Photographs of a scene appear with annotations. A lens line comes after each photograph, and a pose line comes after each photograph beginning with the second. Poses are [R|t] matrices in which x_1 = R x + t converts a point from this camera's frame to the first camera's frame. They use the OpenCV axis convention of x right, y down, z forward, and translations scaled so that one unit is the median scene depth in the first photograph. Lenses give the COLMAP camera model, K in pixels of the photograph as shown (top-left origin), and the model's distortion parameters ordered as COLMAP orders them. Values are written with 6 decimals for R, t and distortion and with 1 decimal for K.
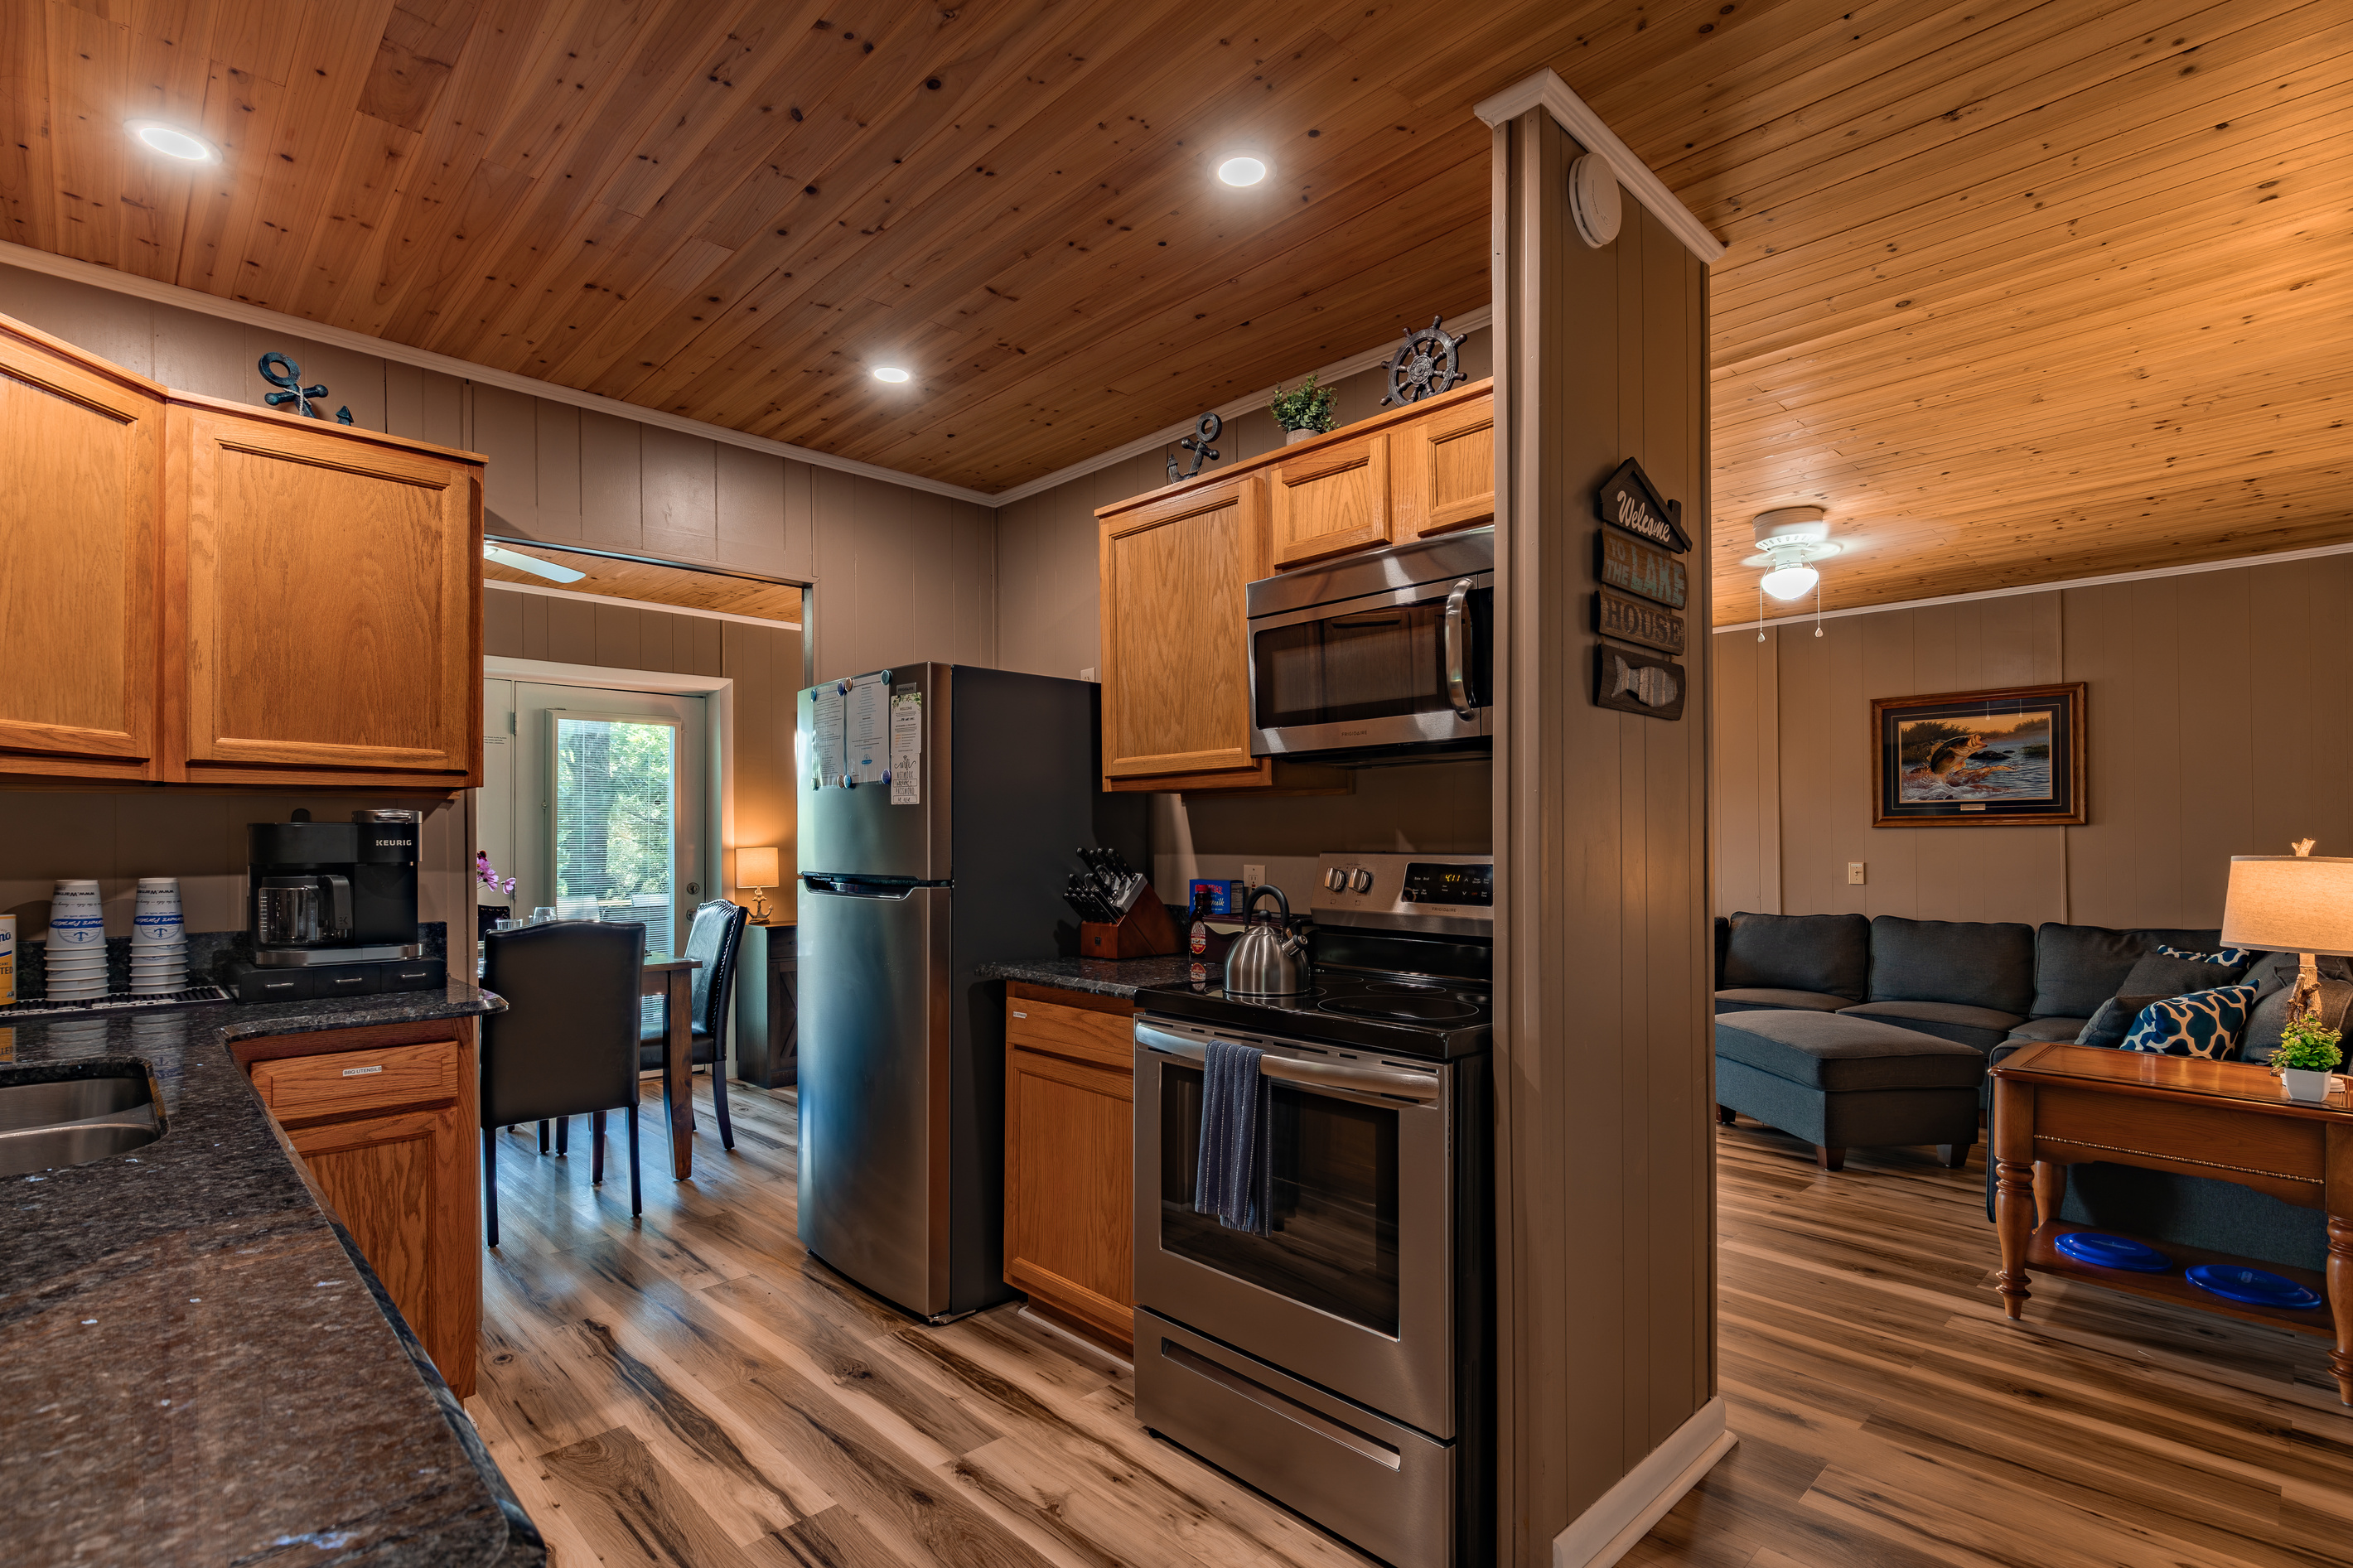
lens RADIAL K [[1096.0, 0, 1232.2], [0, 1096.0, 843.7], [0, 0, 1]] dist [0.004724, 0.000455]
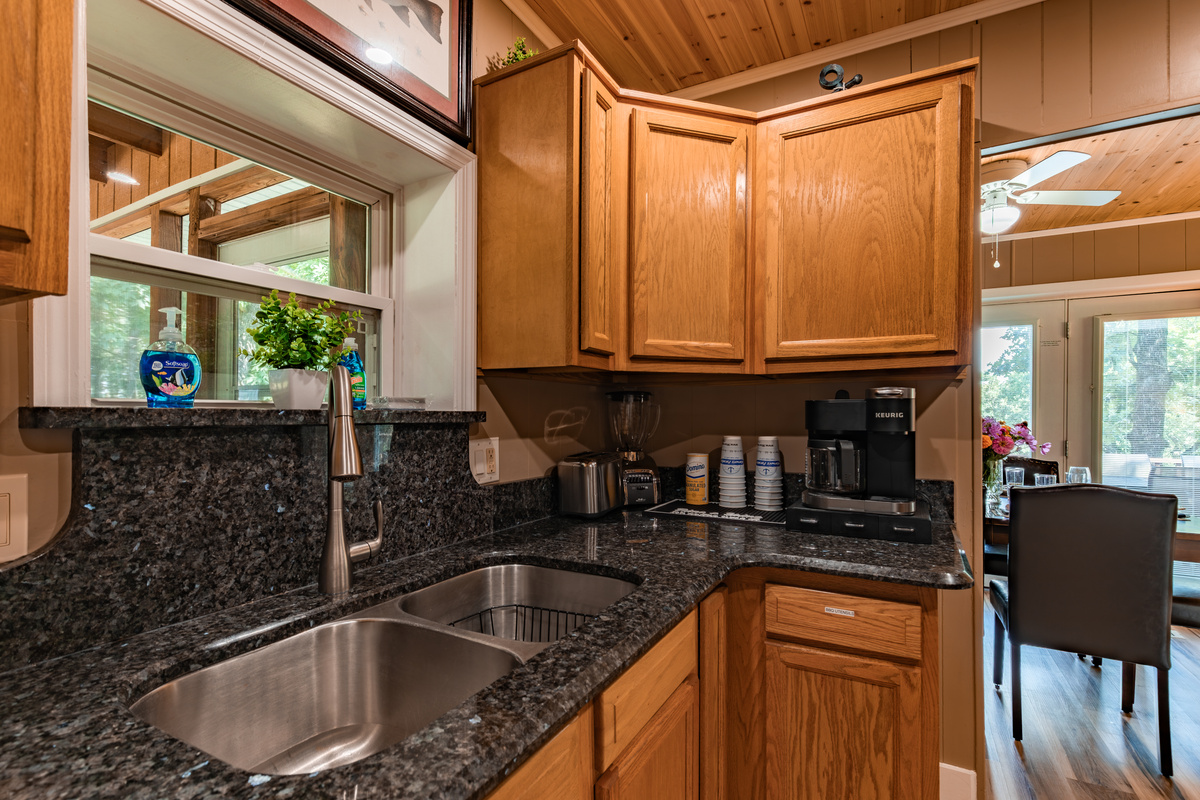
lens RADIAL K [[559.0, 0, 572.7], [0, 559.0, 413.4], [0, 0, 1]] dist [0.004724, 0.000455]
pose [[0.234760, 0.002053, -0.972051, -0.262408], [-0.005343, 0.999985, 0.000822, -0.001492], [0.972039, 0.005001, 0.234767, 0.544191]]
